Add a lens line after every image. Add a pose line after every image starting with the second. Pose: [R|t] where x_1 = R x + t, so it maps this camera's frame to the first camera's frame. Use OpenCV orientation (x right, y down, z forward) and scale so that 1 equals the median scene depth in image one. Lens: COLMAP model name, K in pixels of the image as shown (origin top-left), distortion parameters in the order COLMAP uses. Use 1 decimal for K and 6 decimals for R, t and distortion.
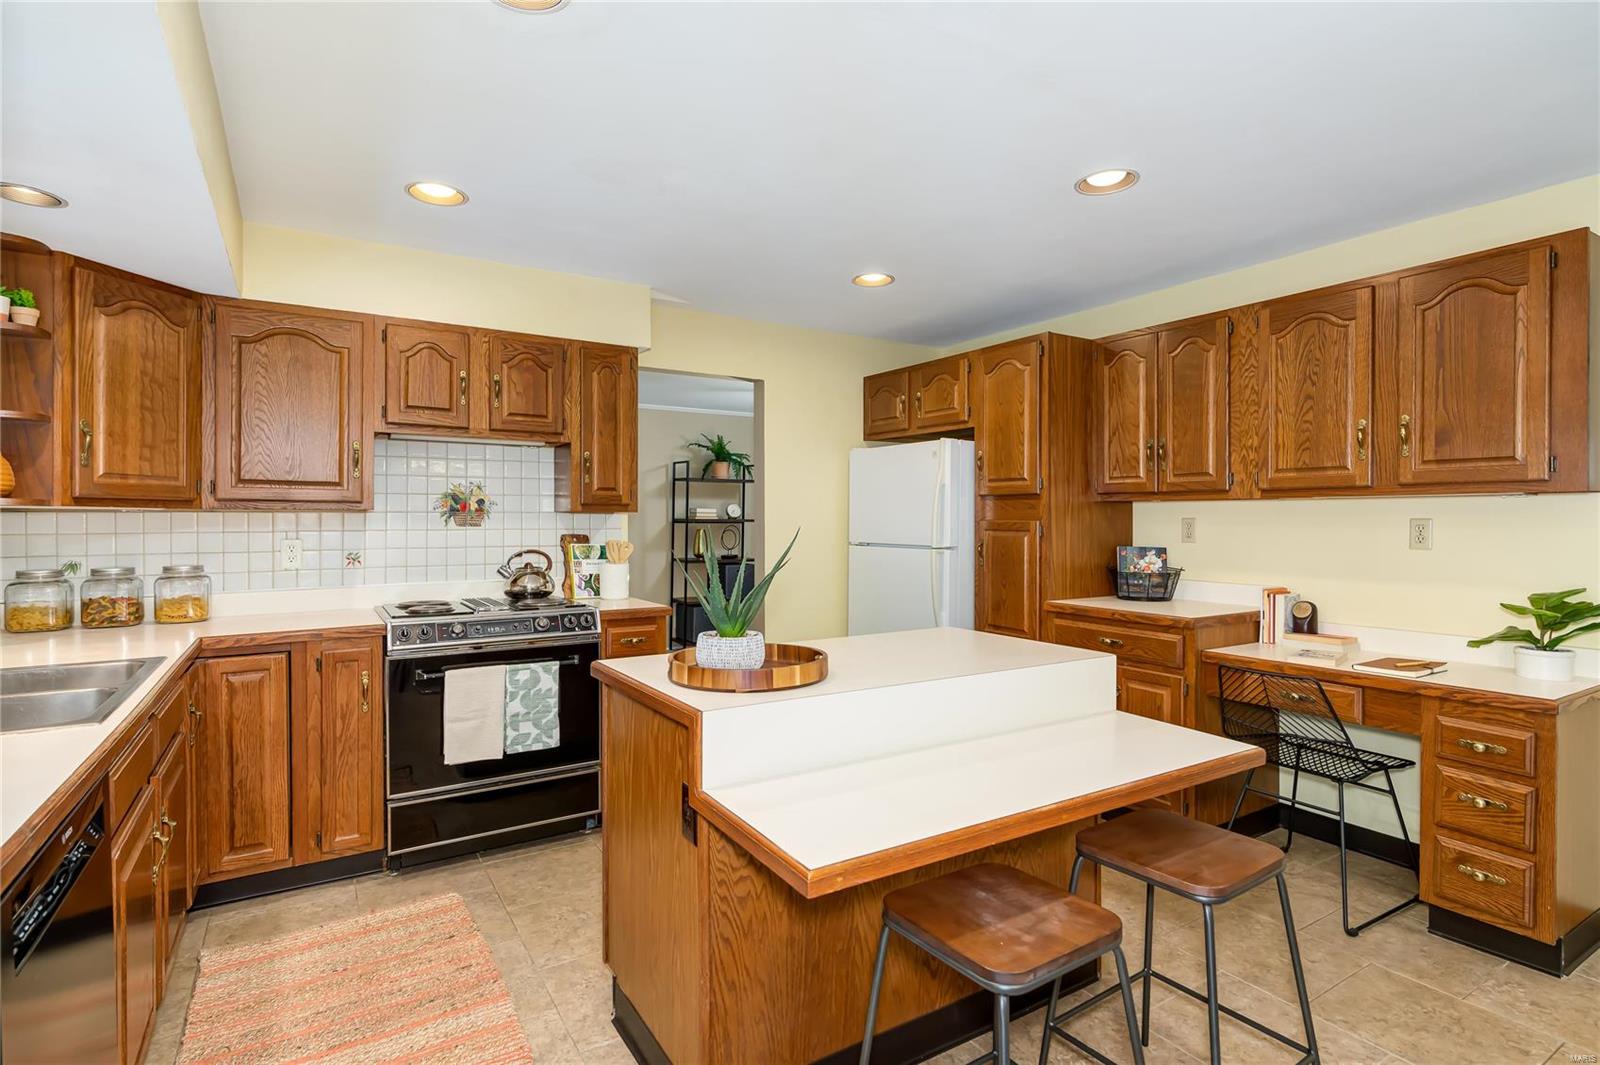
lens RADIAL K [[765.9, 0, 767.4], [0, 765.9, 523.6], [0, 0, 1]] dist [0.002890, 0.000705]
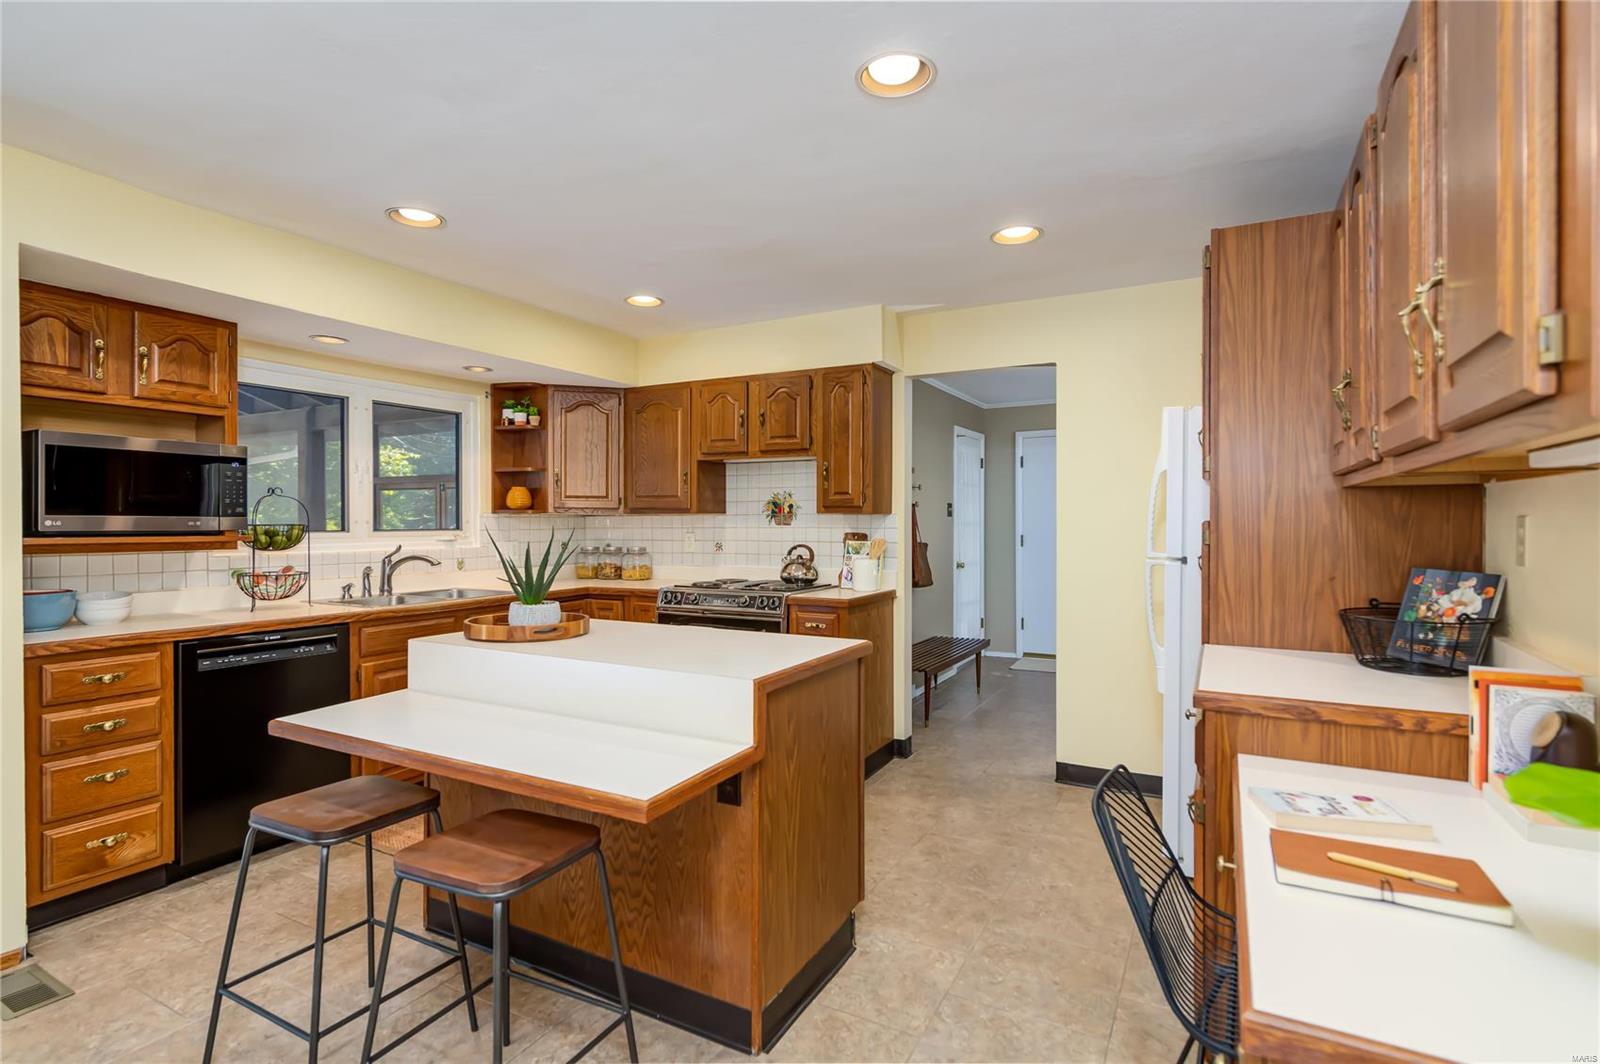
lens RADIAL K [[754.1, 0, 829.0], [0, 754.1, 524.8], [0, 0, 1]] dist [0.000942, -0.000223]
pose [[0.542266, 0.005222, -0.840191, 0.792376], [-0.003124, 0.999986, 0.004198, -0.003012], [0.840201, 0.000349, 0.542275, 0.406888]]
